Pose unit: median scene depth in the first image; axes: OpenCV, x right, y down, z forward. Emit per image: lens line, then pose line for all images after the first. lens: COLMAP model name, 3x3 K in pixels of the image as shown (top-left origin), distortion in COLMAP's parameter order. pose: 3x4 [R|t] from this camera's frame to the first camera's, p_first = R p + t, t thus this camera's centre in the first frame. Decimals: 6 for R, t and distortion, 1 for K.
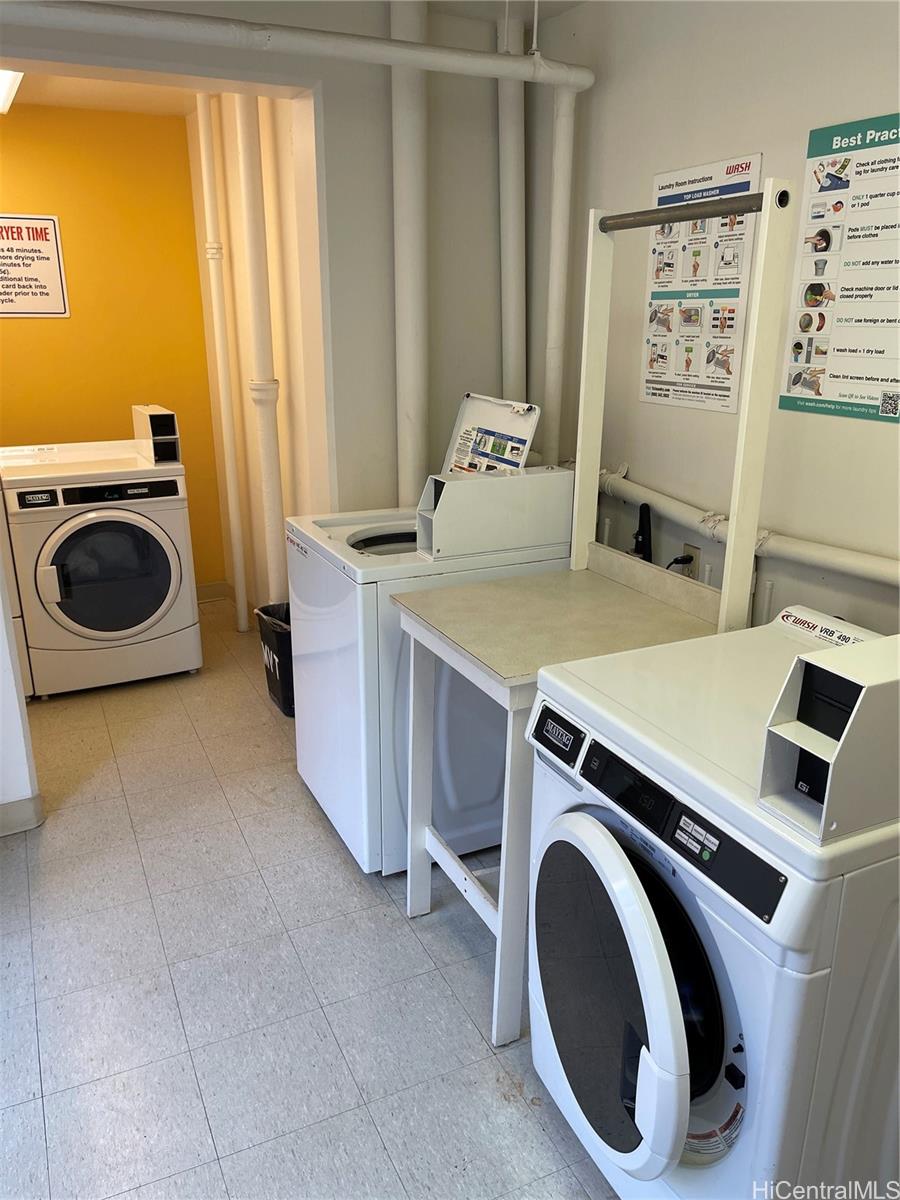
lens RADIAL K [[906.4, 0, 449.5], [0, 906.4, 601.5], [0, 0, 1]] dist [0.000208, -0.002214]
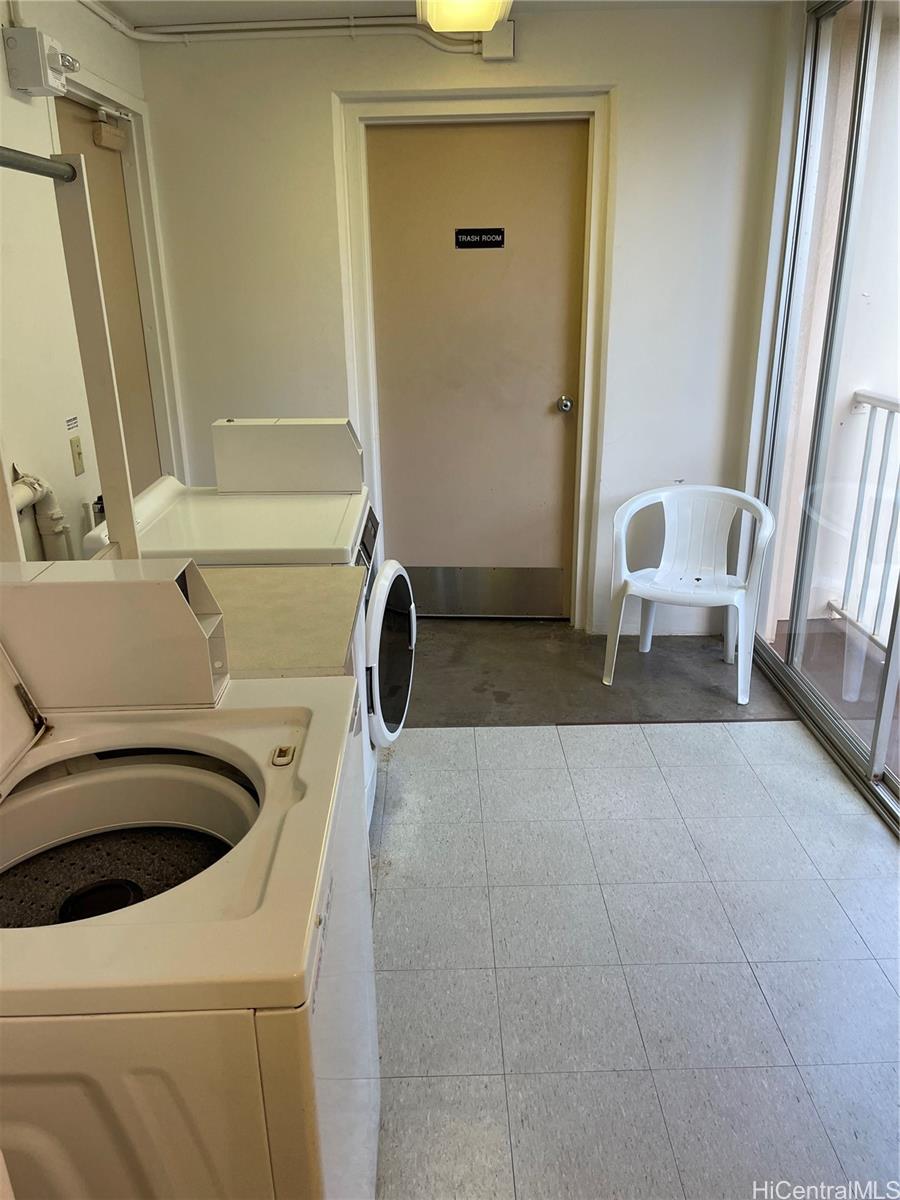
lens RADIAL K [[906.4, 0, 448.7], [0, 906.4, 599.7], [0, 0, 1]] dist [0.000208, -0.002214]
pose [[-0.912632, -0.124680, 0.389303, -0.438002], [0.143948, 0.793330, 0.591529, -0.488545], [-0.382598, 0.595888, -0.706071, 1.491752]]
